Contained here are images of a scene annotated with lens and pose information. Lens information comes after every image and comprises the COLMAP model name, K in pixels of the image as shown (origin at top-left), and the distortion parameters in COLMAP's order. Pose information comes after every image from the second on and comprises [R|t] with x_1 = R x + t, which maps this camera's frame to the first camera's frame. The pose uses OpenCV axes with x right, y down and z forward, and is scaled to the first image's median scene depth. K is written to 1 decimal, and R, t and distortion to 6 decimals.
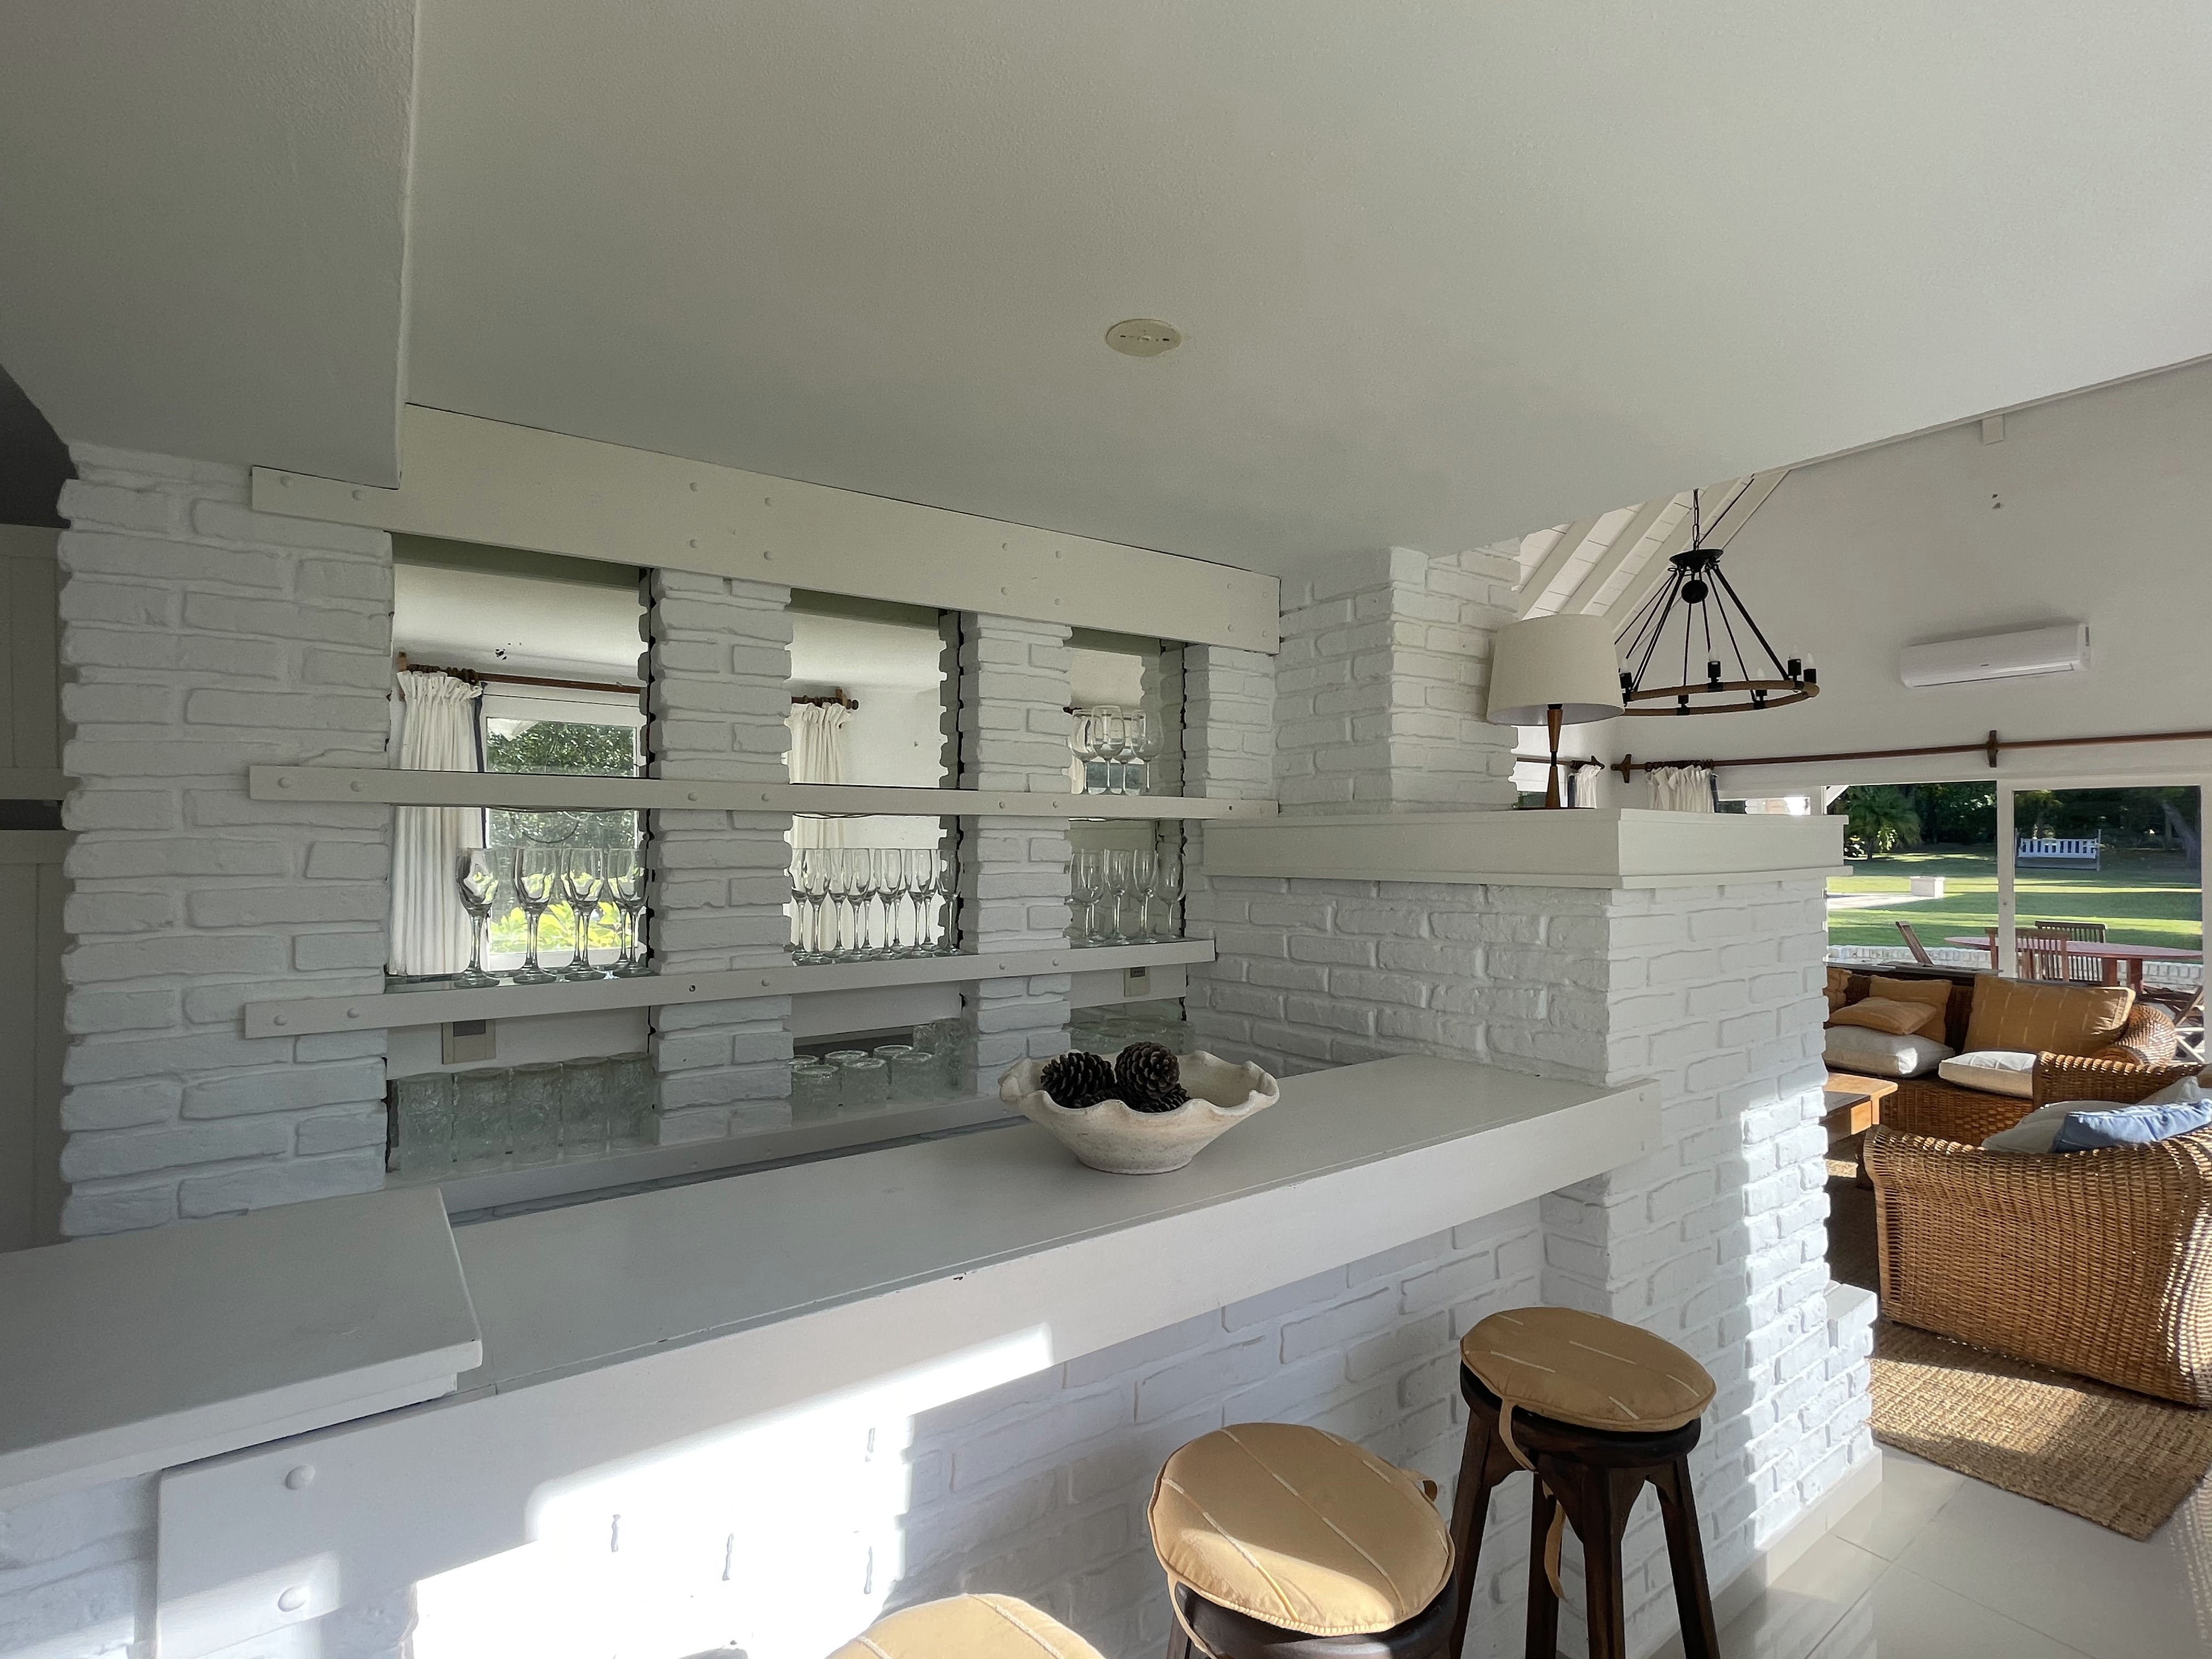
lens RADIAL K [[1031.6, 0, 1111.7], [0, 1031.6, 831.5], [0, 0, 1]] dist [0.000626, 0.000234]
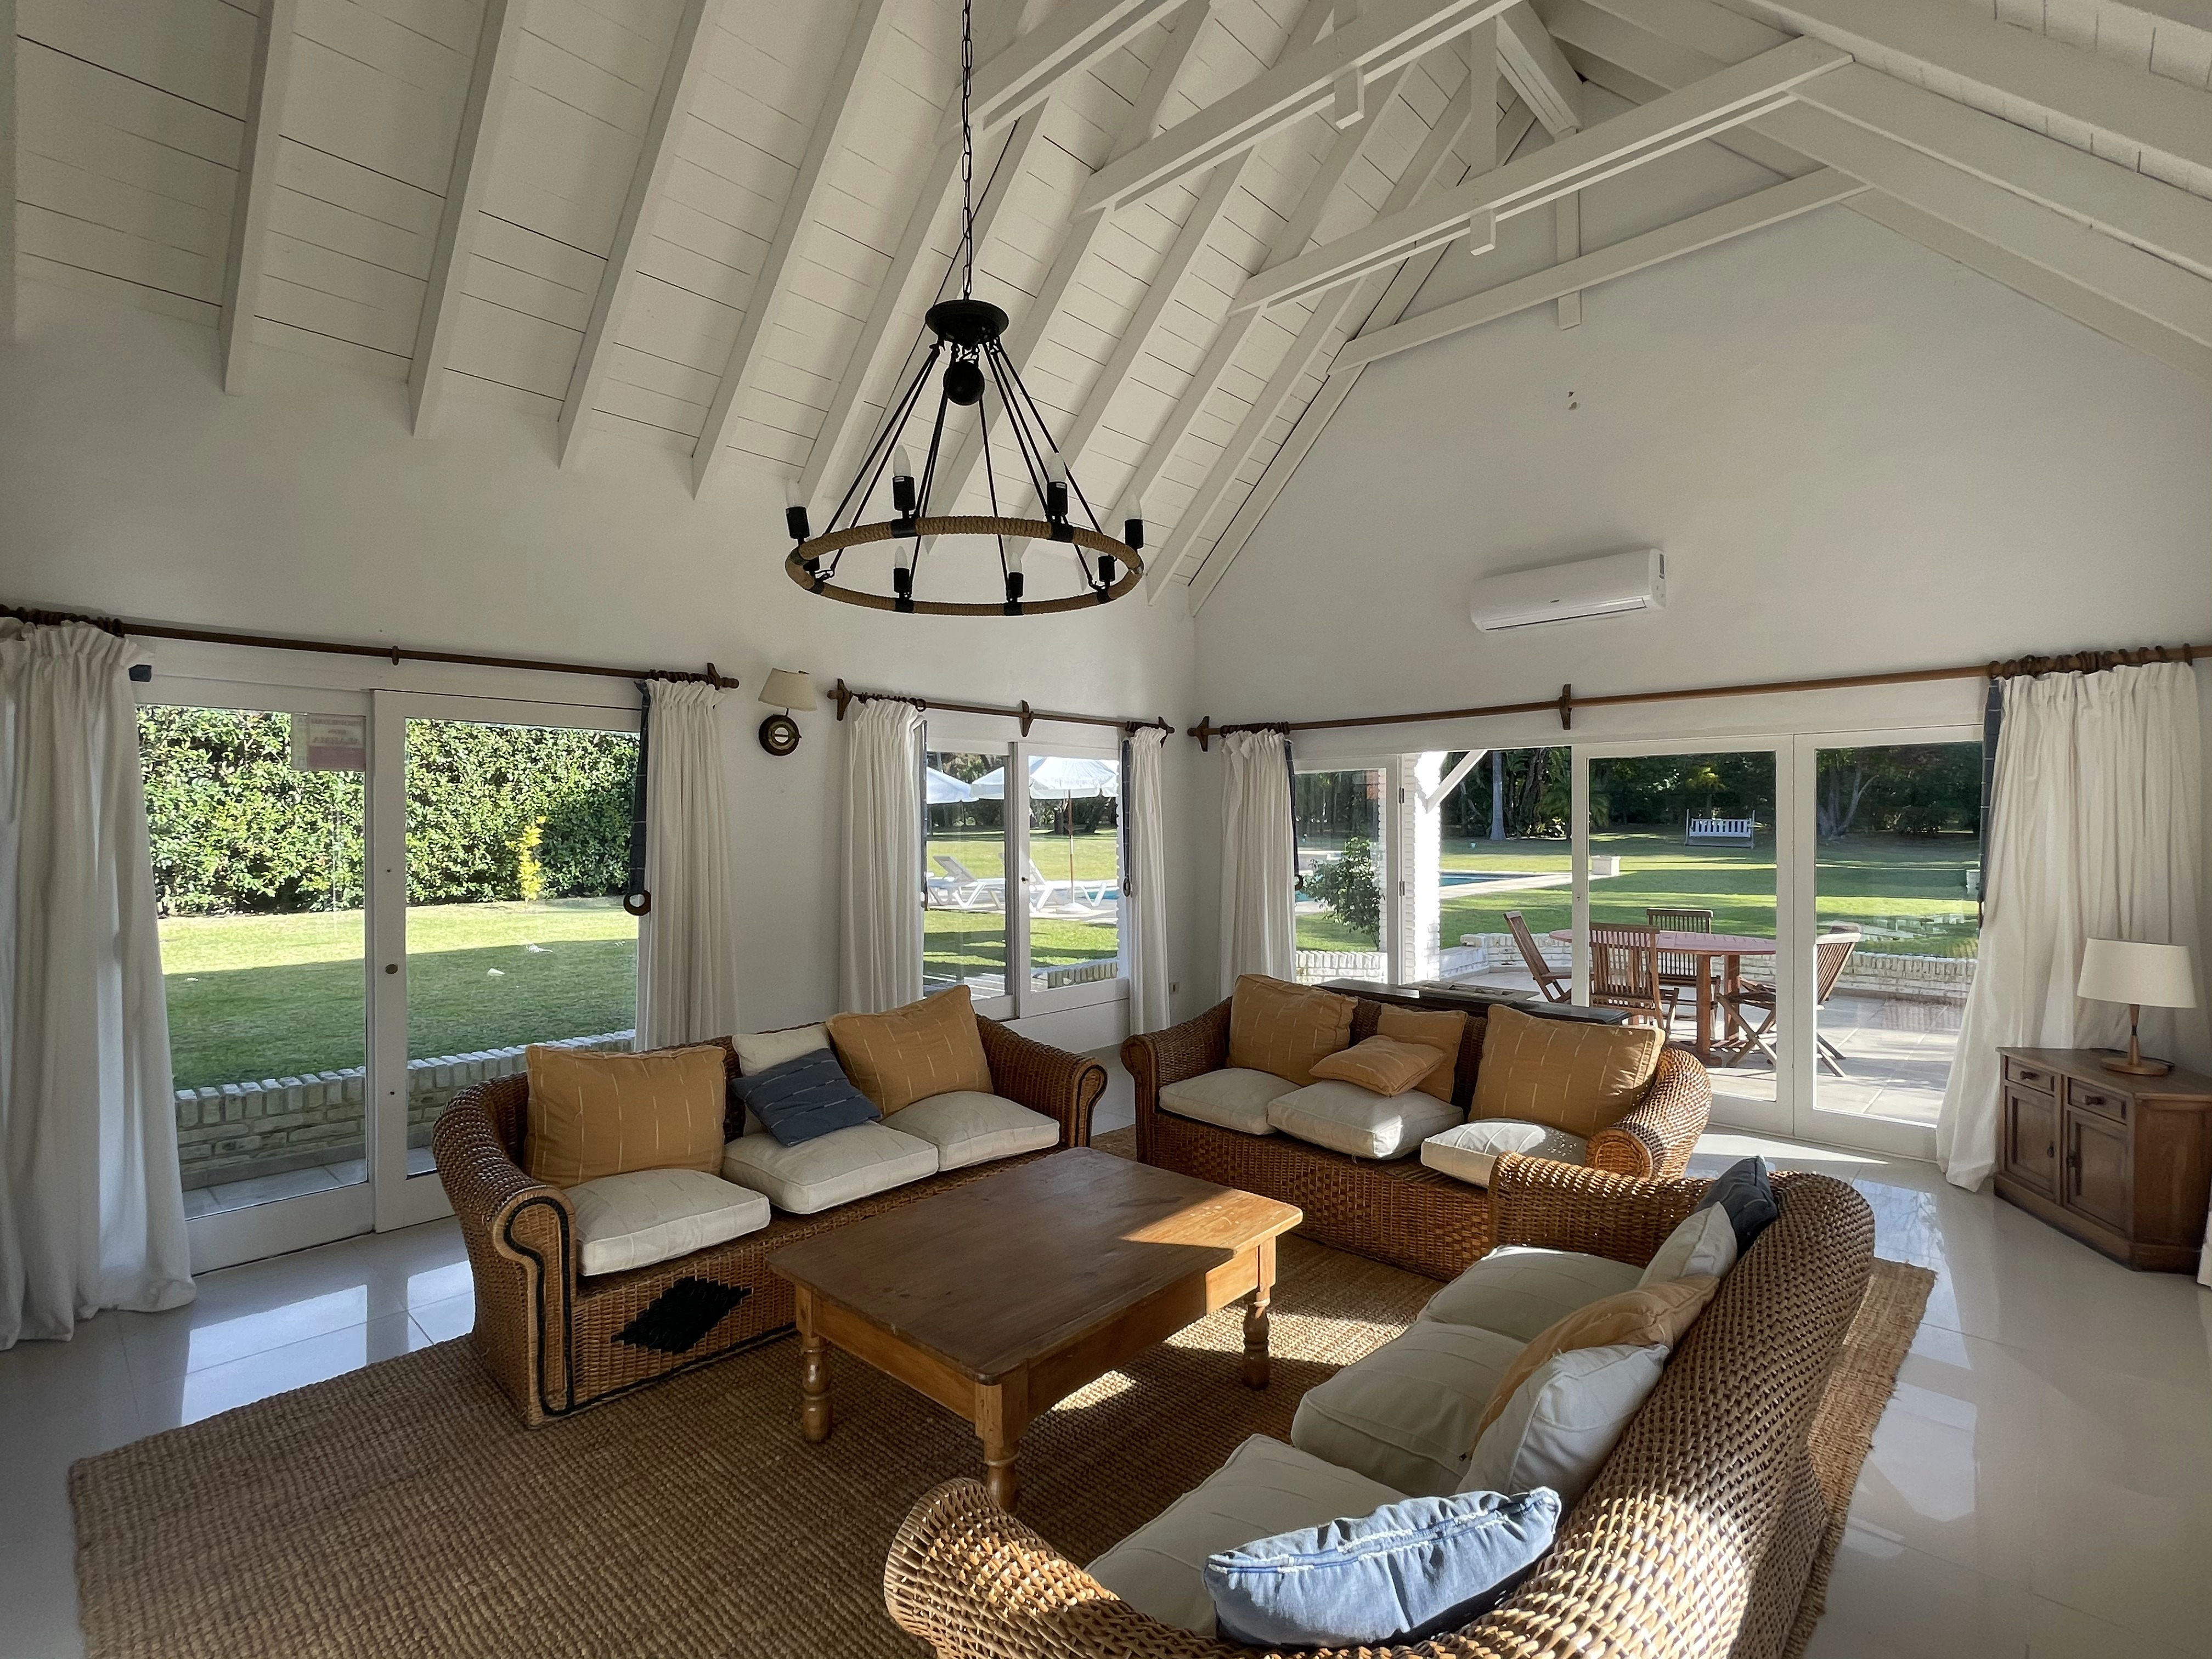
lens RADIAL K [[1031.6, 0, 1102.9], [0, 1031.6, 829.2], [0, 0, 1]] dist [0.000626, 0.000234]
pose [[0.981983, -0.004960, 0.188902, 0.350992], [0.002359, 0.999899, 0.013993, 0.004216], [-0.188953, -0.013296, 0.981896, 0.278264]]
